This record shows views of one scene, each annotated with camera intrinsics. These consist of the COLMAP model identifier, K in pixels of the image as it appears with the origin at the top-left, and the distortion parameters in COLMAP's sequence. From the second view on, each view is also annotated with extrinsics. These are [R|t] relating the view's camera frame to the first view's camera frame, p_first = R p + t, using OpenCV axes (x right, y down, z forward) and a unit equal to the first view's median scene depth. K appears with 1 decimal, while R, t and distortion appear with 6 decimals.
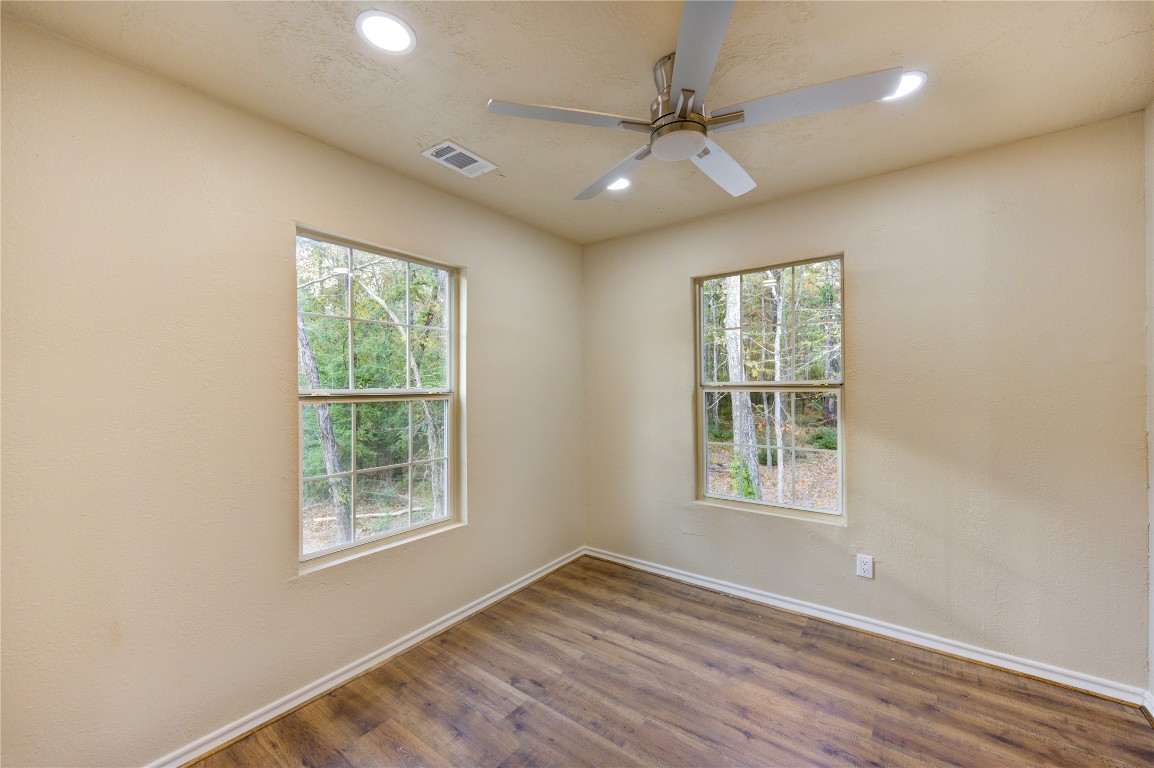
lens RADIAL K [[450.6, 0, 582.1], [0, 450.6, 385.1], [0, 0, 1]] dist [0.001181, -0.001417]
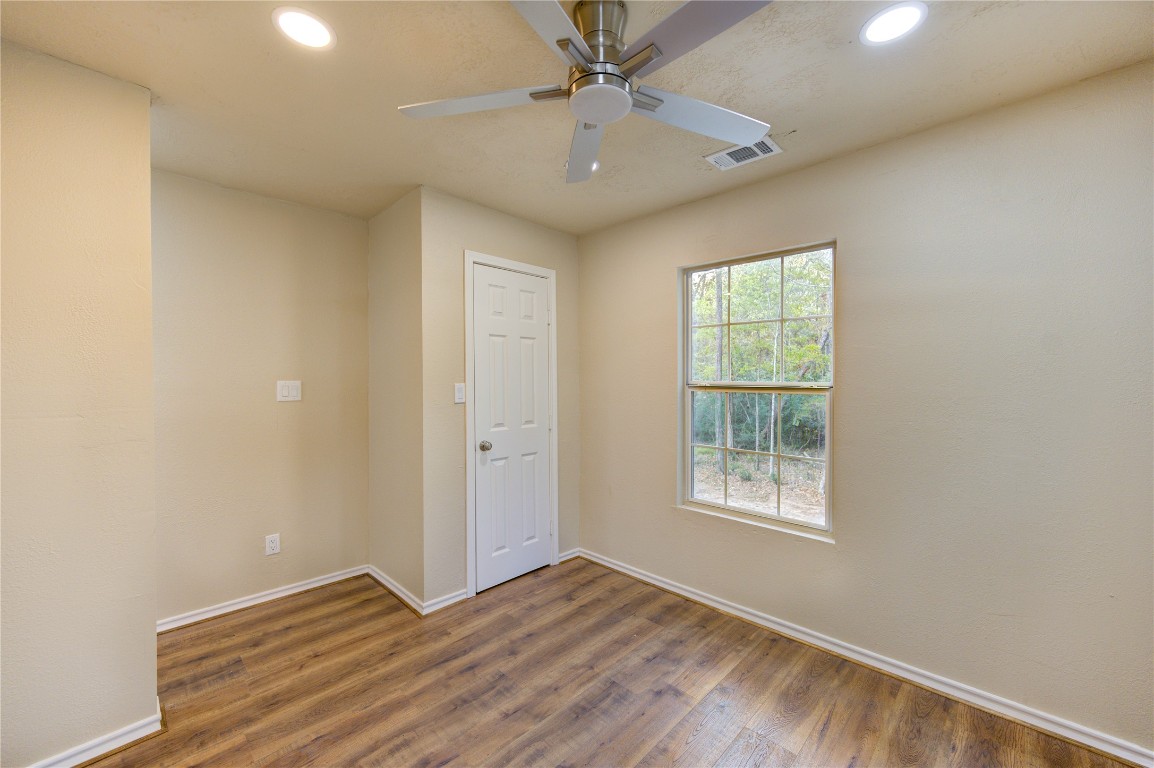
lens RADIAL K [[450.6, 0, 579.3], [0, 450.6, 378.3], [0, 0, 1]] dist [0.001181, -0.001417]
pose [[-0.121907, 0.011983, -0.992469, 0.773322], [-0.003477, 0.999916, 0.012500, -0.011692], [0.992535, 0.004975, -0.121856, 0.762199]]
